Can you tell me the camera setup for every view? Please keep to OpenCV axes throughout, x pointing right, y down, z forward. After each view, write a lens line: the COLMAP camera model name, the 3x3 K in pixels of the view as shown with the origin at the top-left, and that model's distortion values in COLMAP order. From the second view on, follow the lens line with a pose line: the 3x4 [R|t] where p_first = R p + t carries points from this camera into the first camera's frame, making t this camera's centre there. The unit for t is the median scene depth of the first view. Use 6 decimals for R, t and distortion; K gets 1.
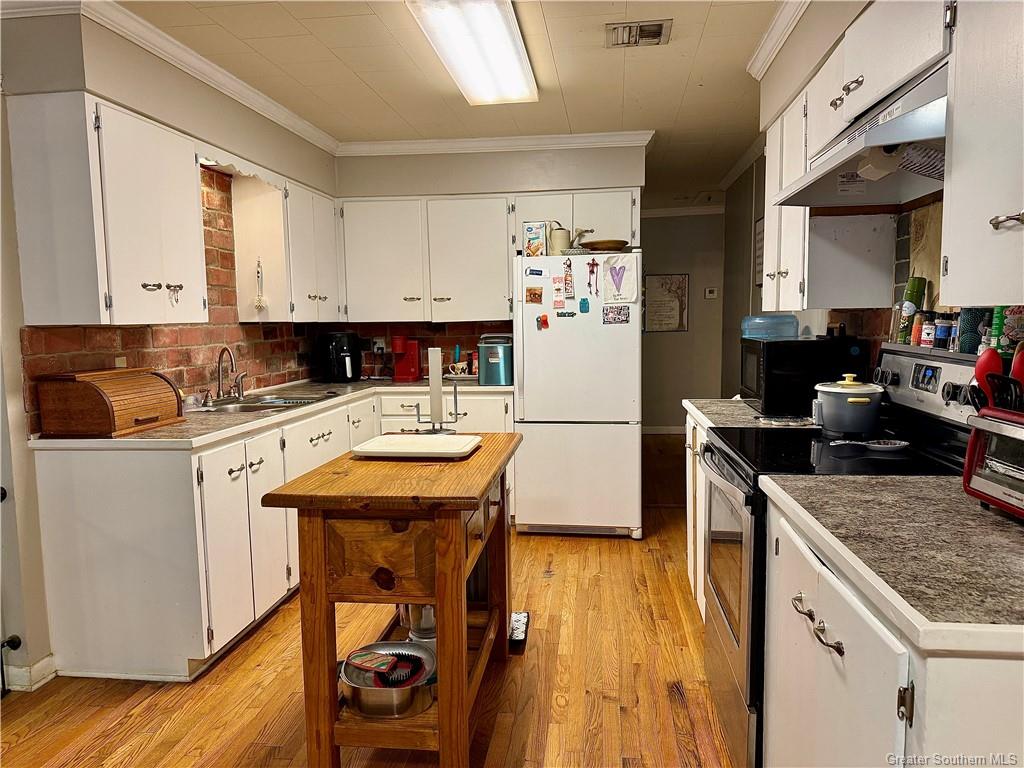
lens RADIAL K [[721.7, 0, 510.8], [0, 721.7, 388.5], [0, 0, 1]] dist [0.025521, -0.028114]
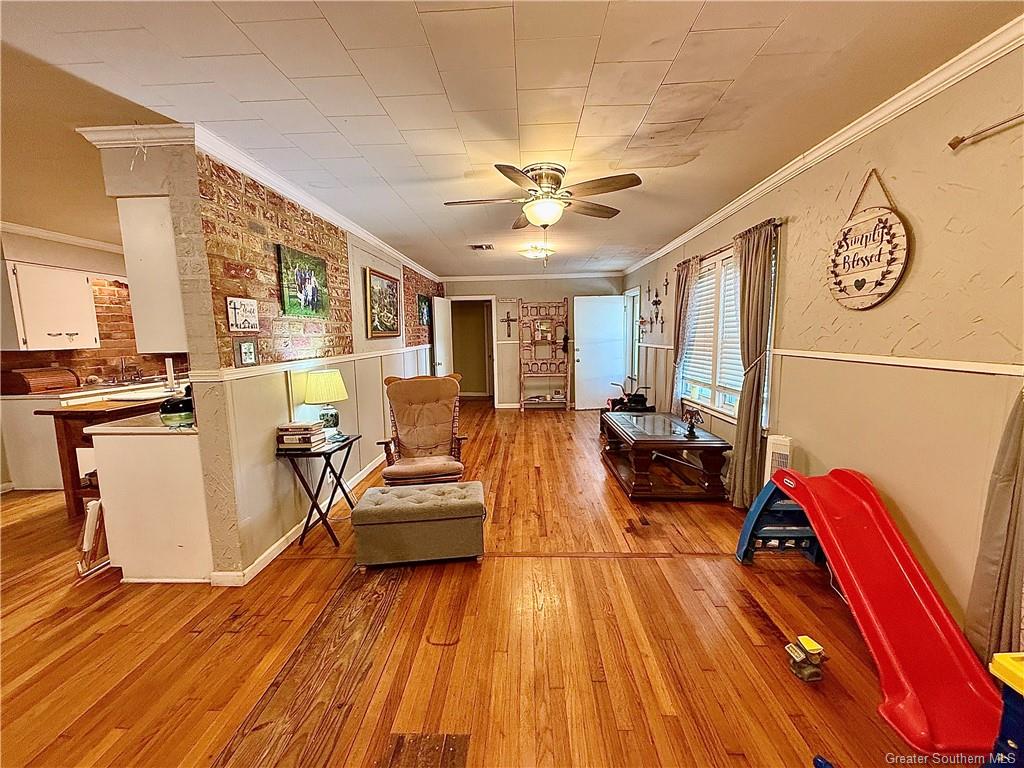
lens RADIAL K [[408.8, 0, 510.7], [0, 408.8, 383.8], [0, 0, 1]] dist [-0.001336, 0.001160]
pose [[0.994596, -0.007858, 0.103518, 0.976589], [0.005691, 0.999759, 0.021218, 0.008022], [-0.103660, -0.020514, 0.994401, -0.595816]]
